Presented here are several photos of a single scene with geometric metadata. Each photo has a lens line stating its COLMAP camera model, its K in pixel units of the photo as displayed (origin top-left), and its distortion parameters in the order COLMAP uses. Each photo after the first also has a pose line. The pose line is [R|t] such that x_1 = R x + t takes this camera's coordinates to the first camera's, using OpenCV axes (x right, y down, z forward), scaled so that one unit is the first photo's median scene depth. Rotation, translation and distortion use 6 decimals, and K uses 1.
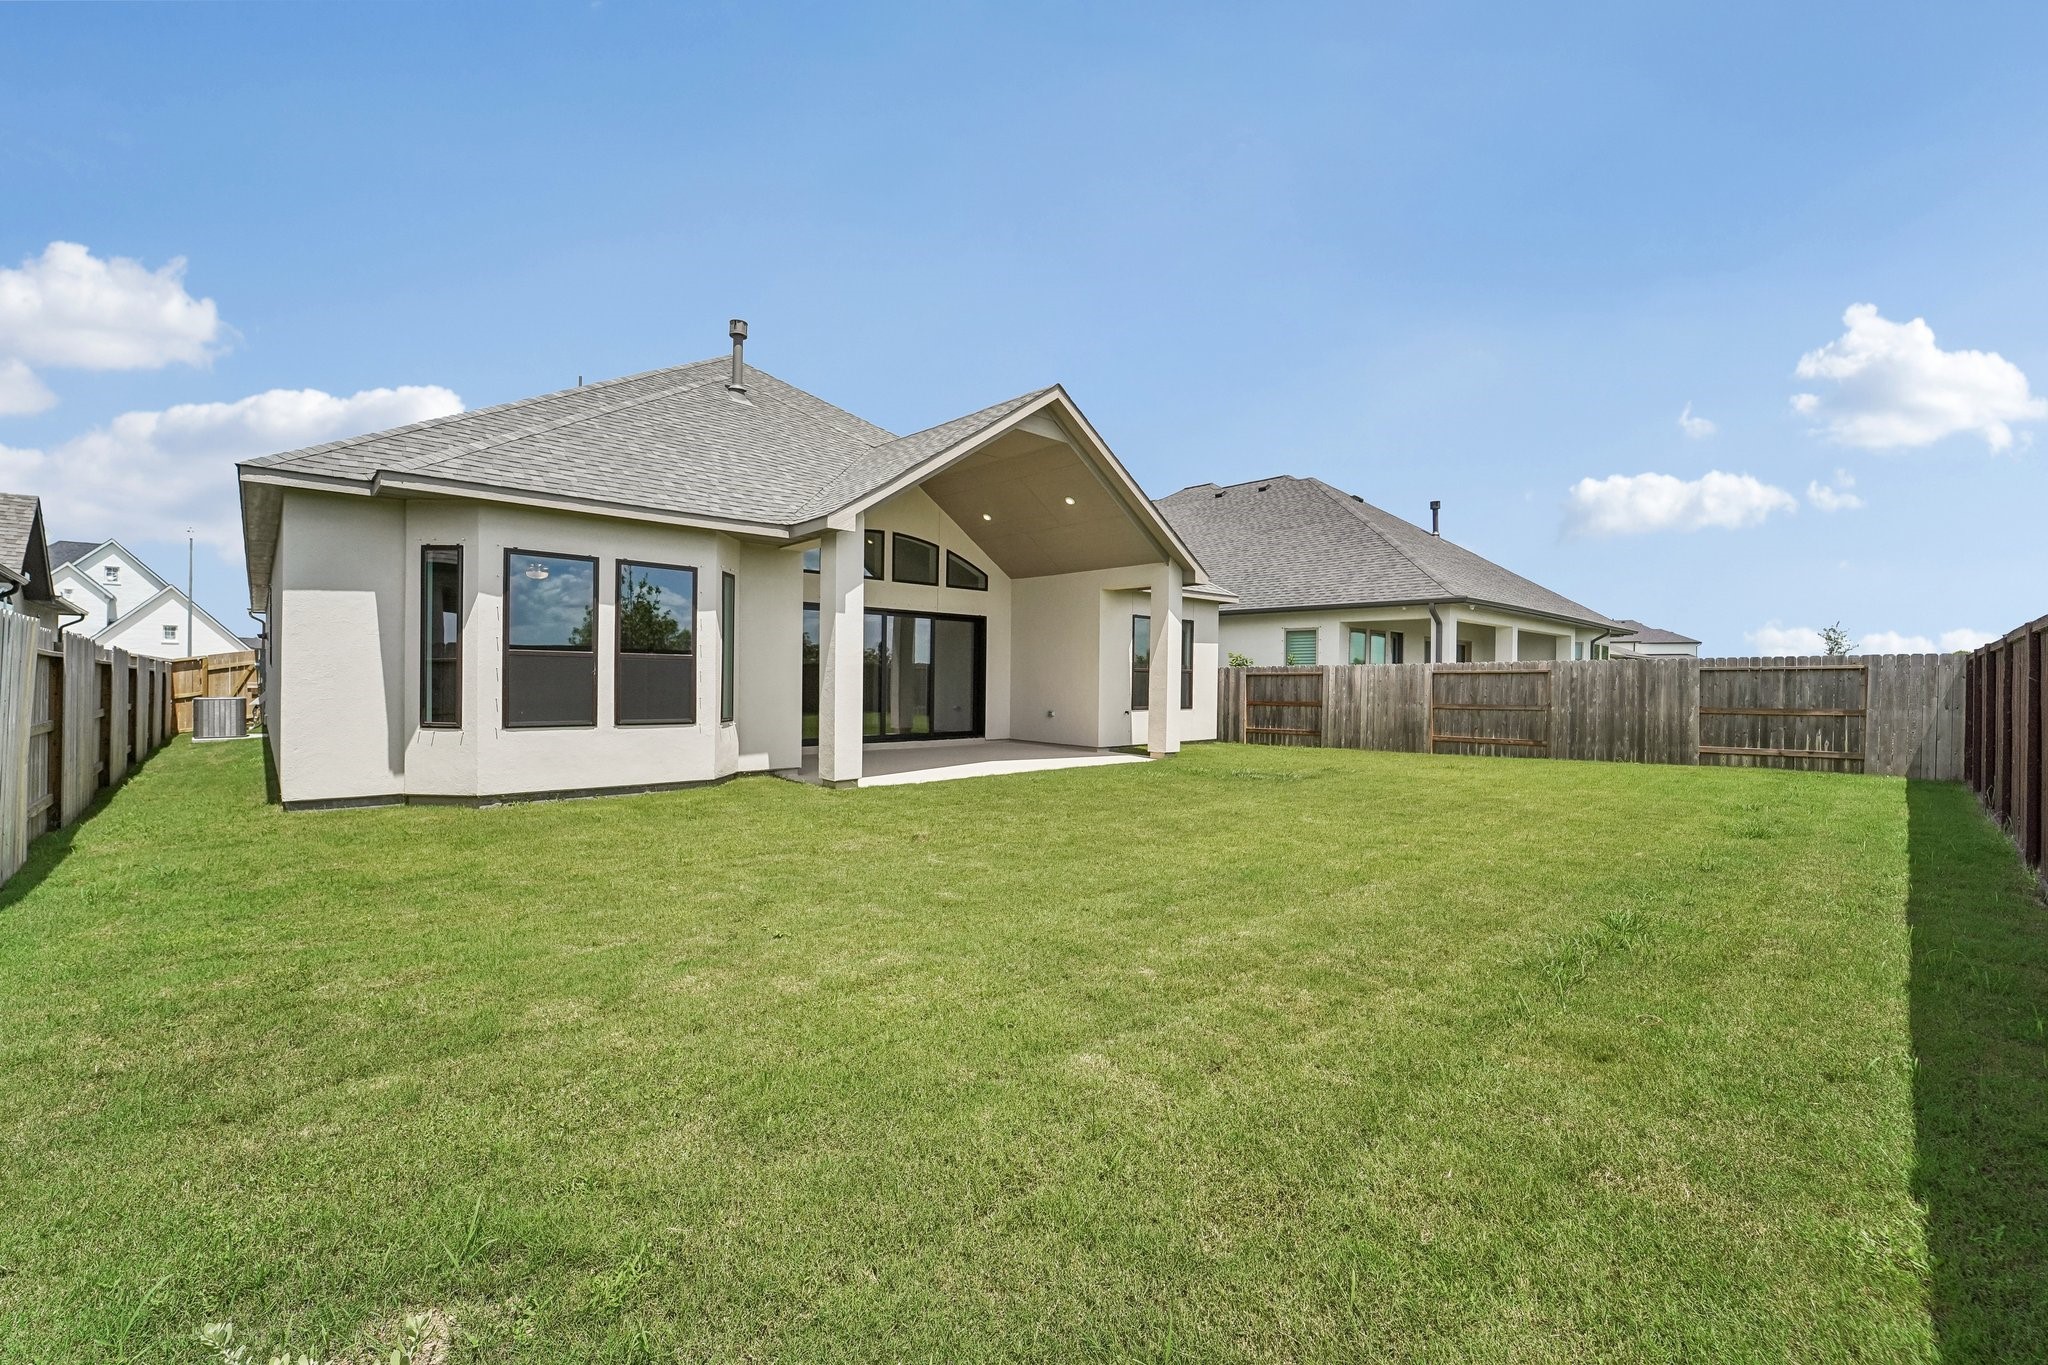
lens RADIAL K [[846.3, 0, 1024.0], [0, 846.3, 682.5], [0, 0, 1]] dist [-0.003674, -0.000161]
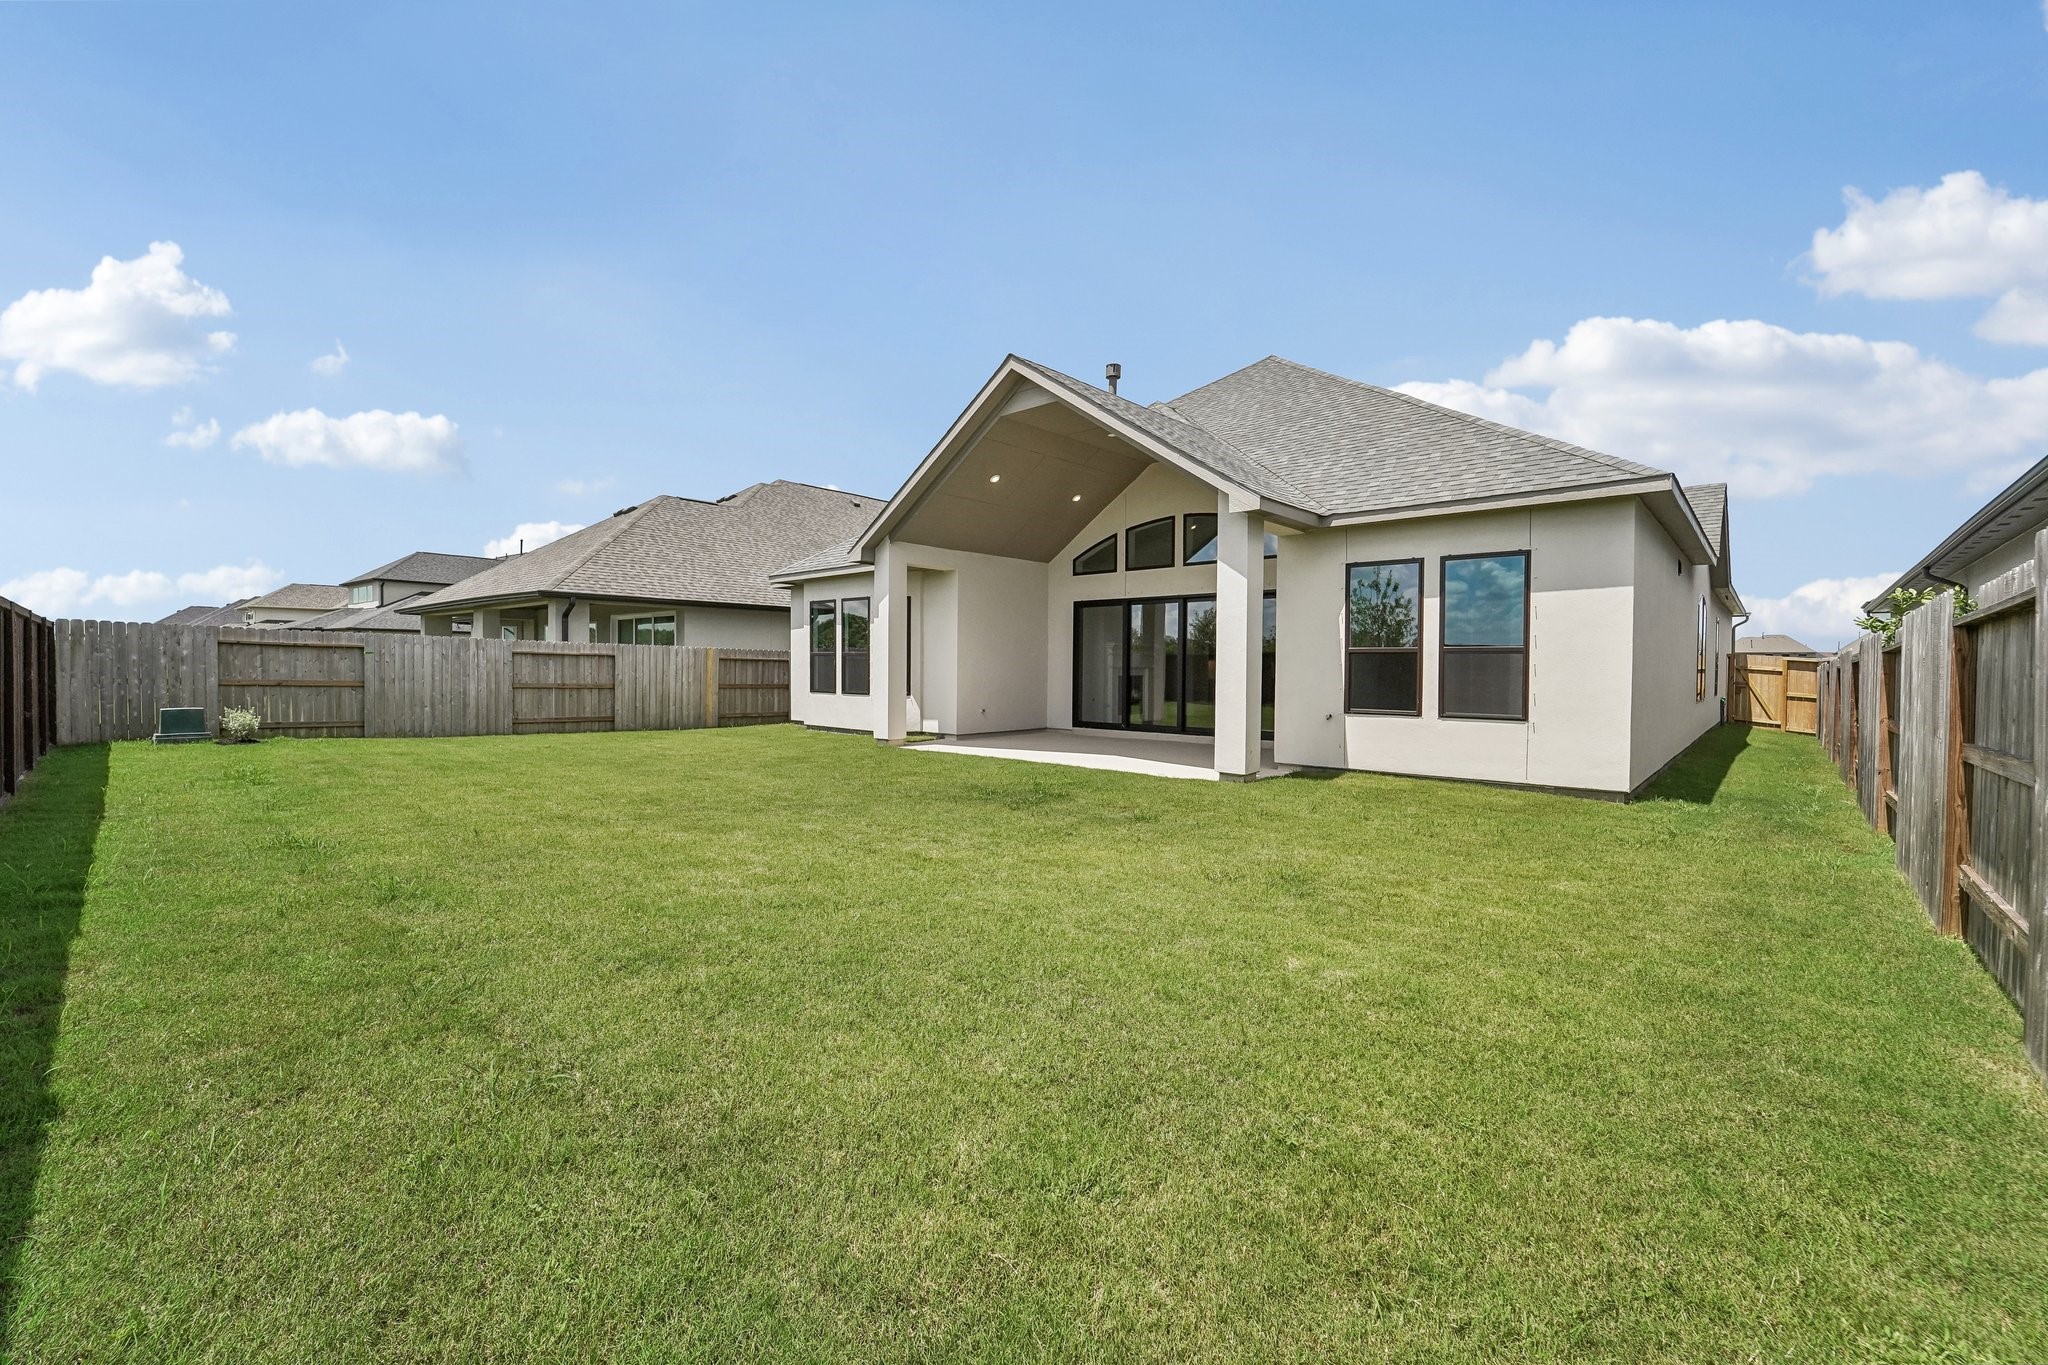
lens RADIAL K [[846.3, 0, 1024.0], [0, 846.3, 682.5], [0, 0, 1]] dist [-0.003674, -0.000161]
pose [[0.079032, 0.004537, -0.996862, 0.832380], [-0.010419, 0.999939, 0.003725, 0.010887], [0.996818, 0.010092, 0.079075, 0.792095]]
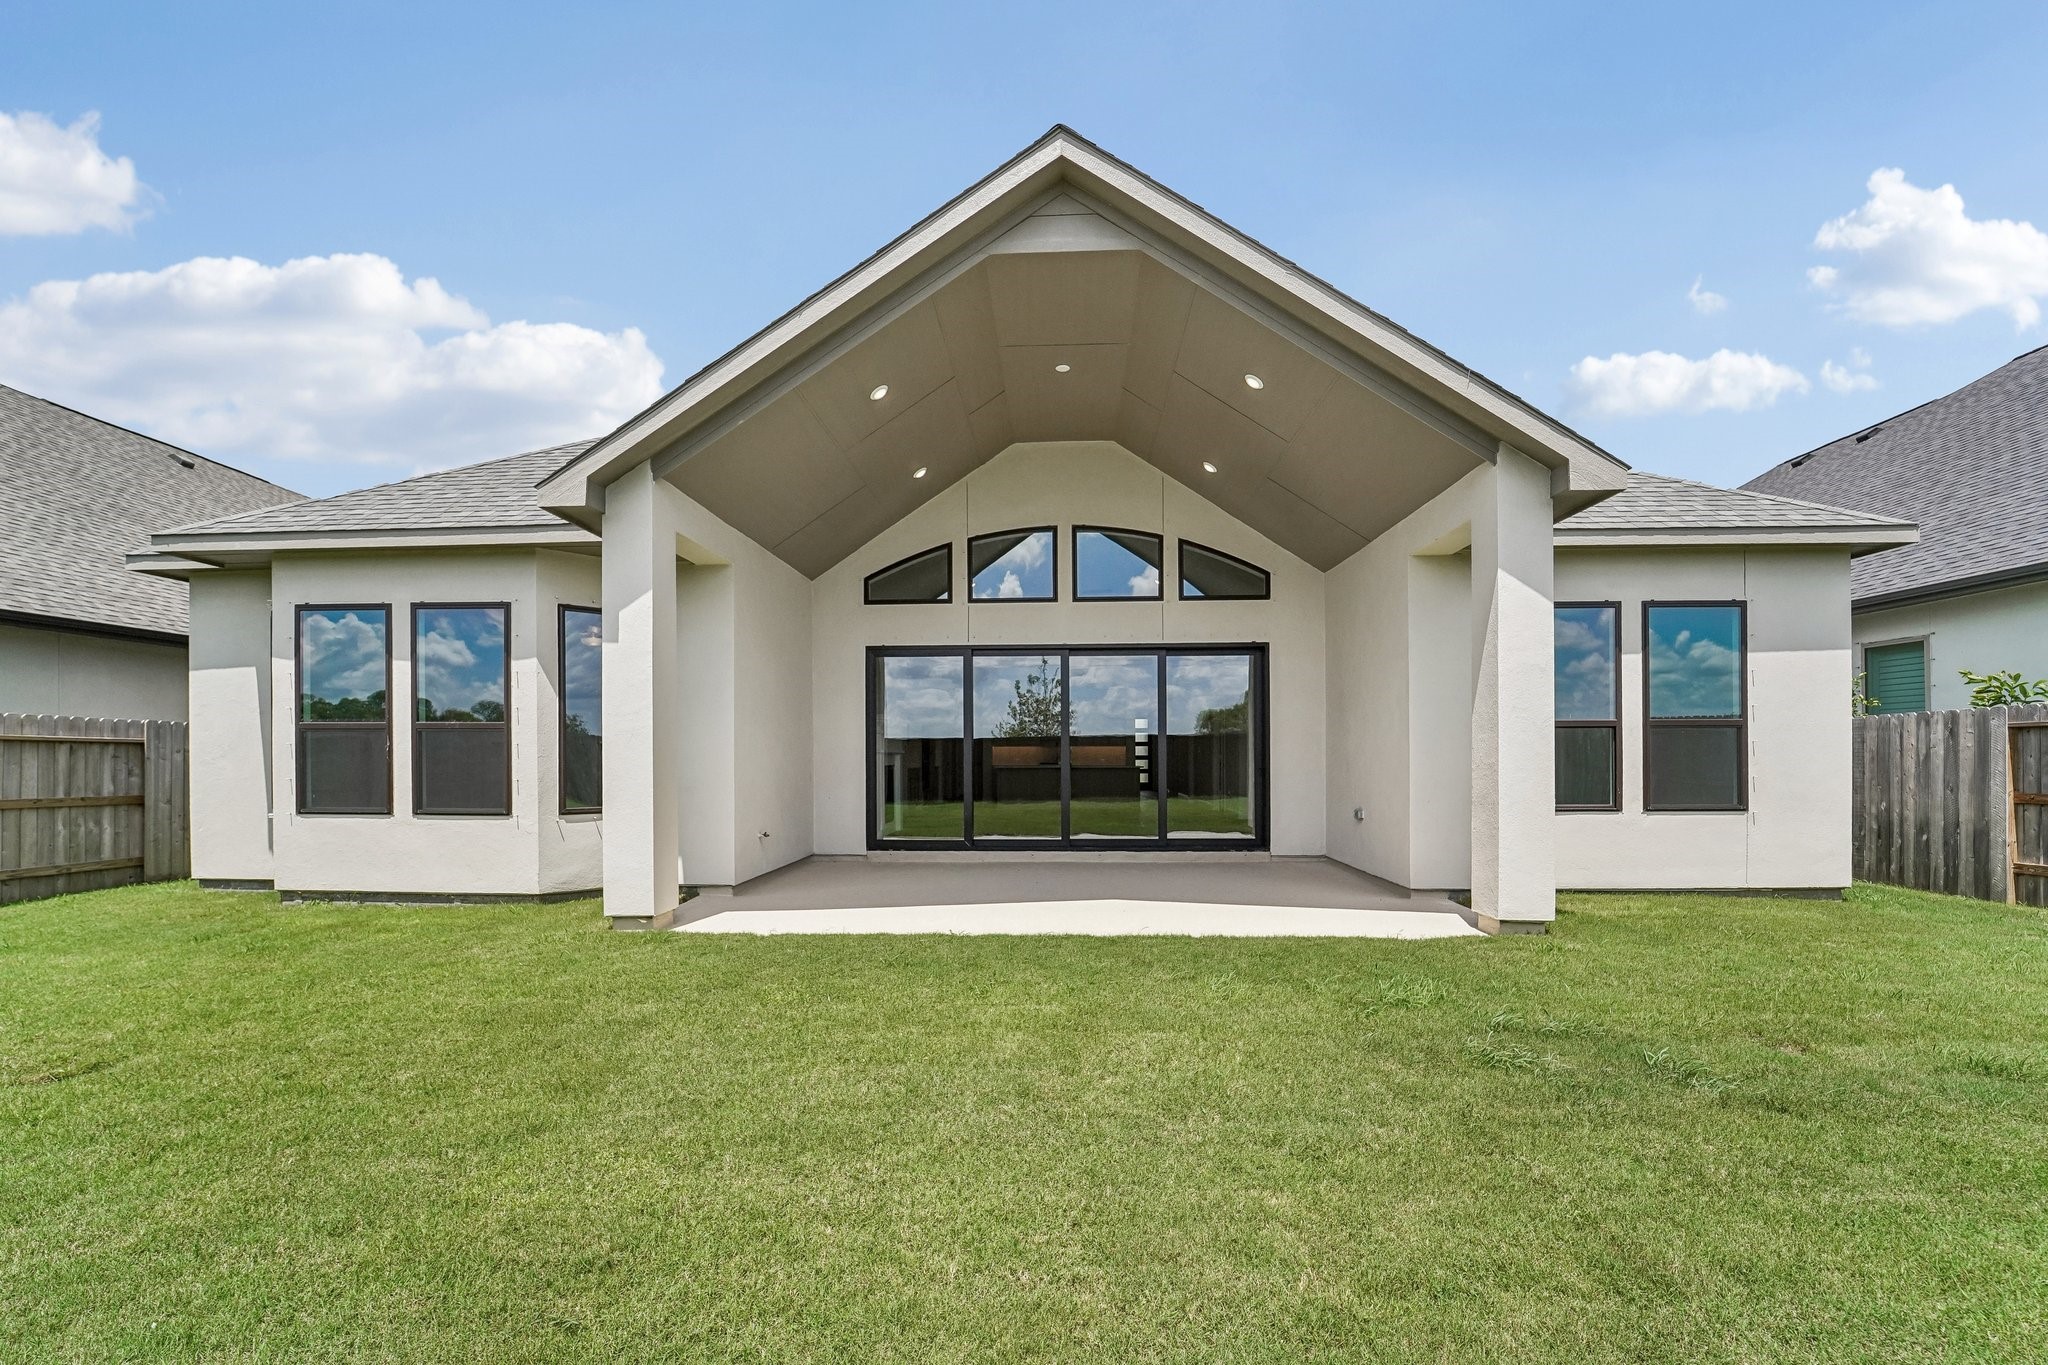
lens RADIAL K [[870.0, 0, 1021.1], [0, 870.0, 754.9], [0, 0, 1]] dist [-0.018588, -0.000102]
pose [[0.694785, -0.018123, -0.718989, 0.309754], [0.008720, 0.999821, -0.016776, 0.008792], [0.719165, 0.005386, 0.694819, 0.543206]]
